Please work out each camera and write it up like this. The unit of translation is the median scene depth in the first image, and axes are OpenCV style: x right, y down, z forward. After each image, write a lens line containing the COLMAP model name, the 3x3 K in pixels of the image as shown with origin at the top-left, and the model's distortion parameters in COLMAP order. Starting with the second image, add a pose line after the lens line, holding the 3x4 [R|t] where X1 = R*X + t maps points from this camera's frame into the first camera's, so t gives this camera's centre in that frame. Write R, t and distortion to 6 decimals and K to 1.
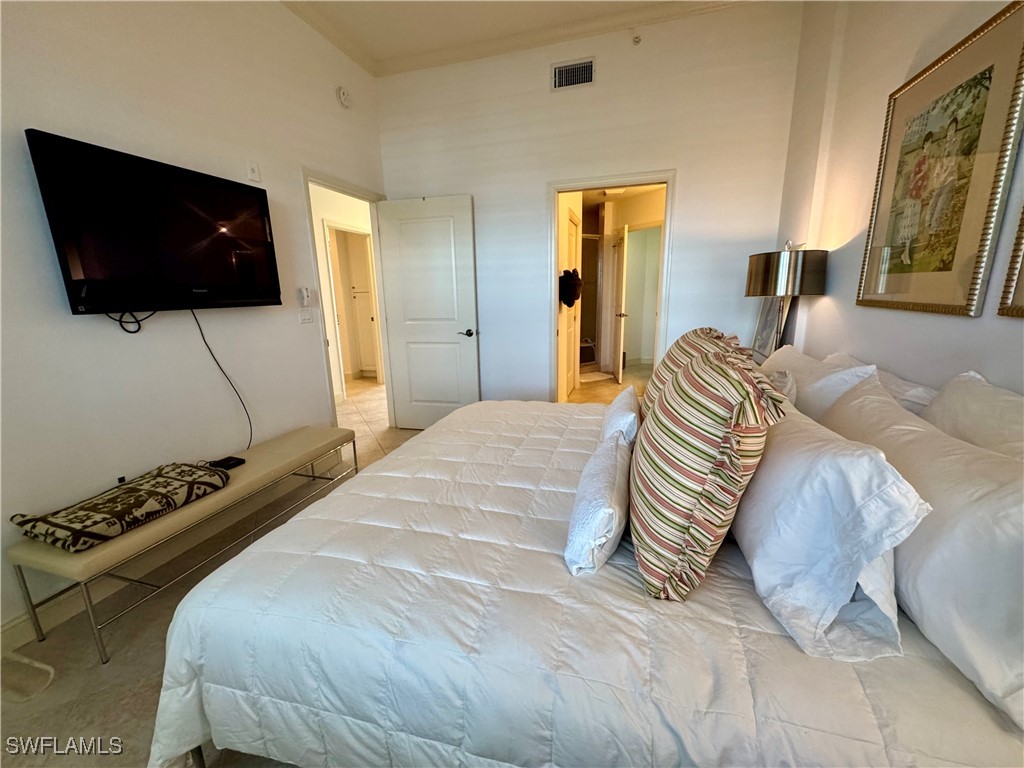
lens RADIAL K [[409.2, 0, 518.4], [0, 409.2, 385.4], [0, 0, 1]] dist [-0.001349, -0.000118]
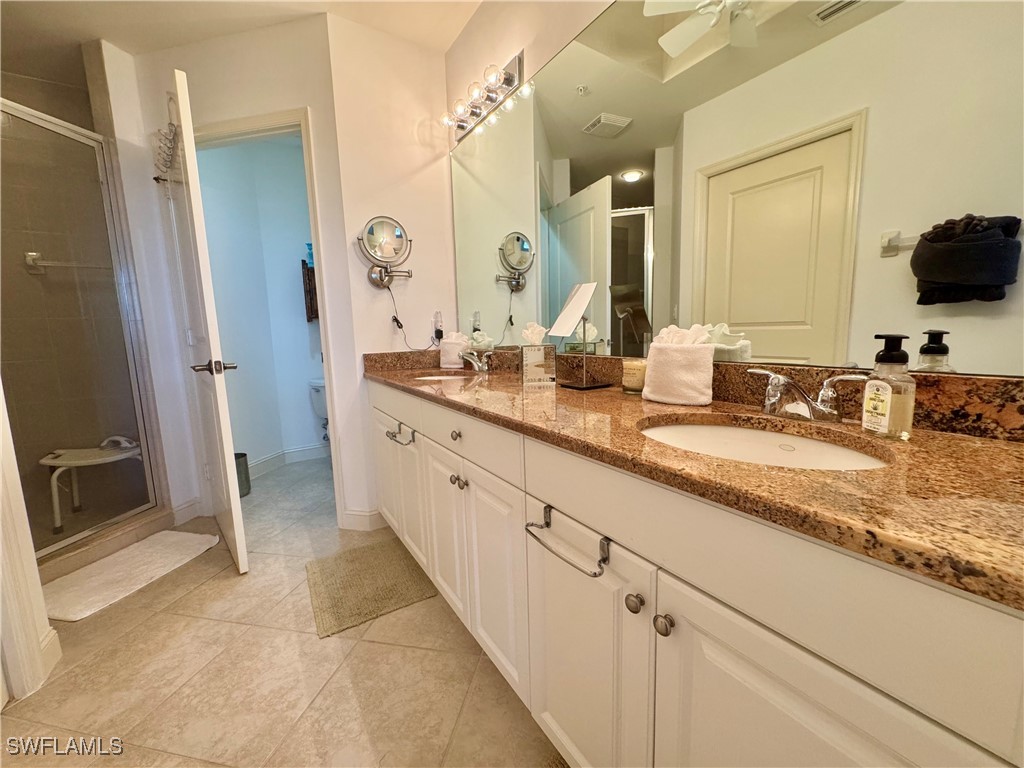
lens RADIAL K [[409.2, 0, 514.2], [0, 409.2, 381.0], [0, 0, 1]] dist [-0.001349, -0.000118]
pose [[0.645082, -0.099673, 0.757585, 0.570910], [0.186435, 0.982023, -0.029547, -0.380750], [-0.741020, 0.160301, 0.652068, 2.197594]]
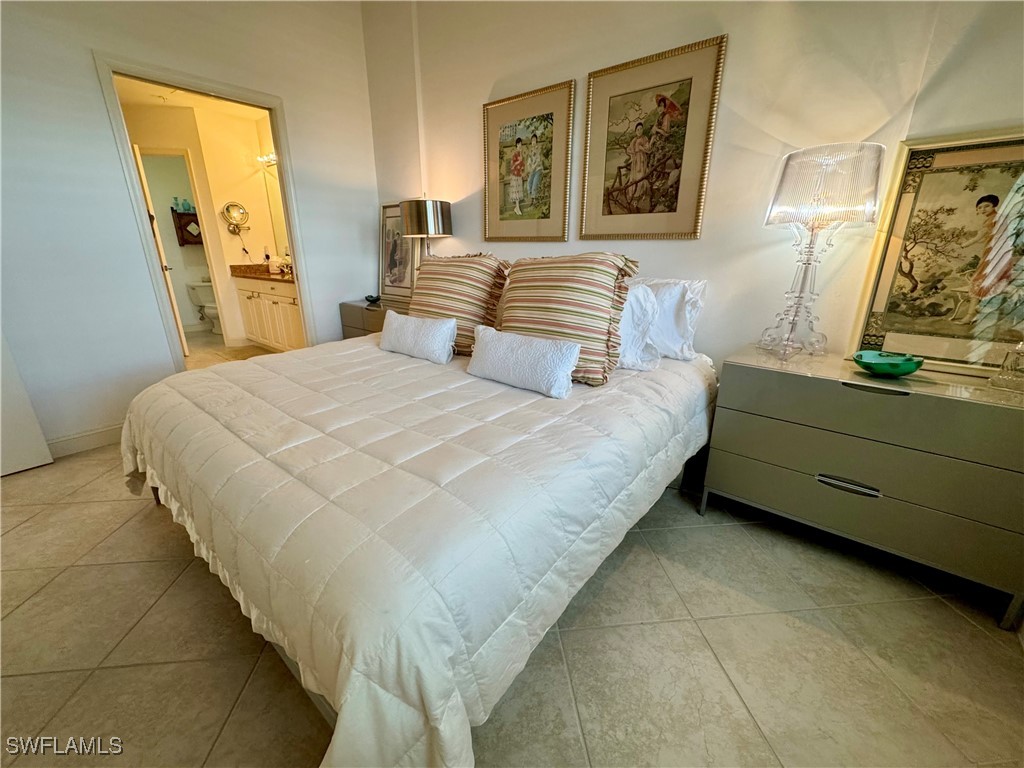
lens RADIAL K [[409.2, 0, 510.1], [0, 409.2, 384.7], [0, 0, 1]] dist [-0.001349, -0.000118]
pose [[0.391602, -0.265472, 0.881006, -0.816589], [0.195476, 0.959622, 0.202273, 0.044570], [-0.899131, 0.093005, 0.427684, 0.343775]]
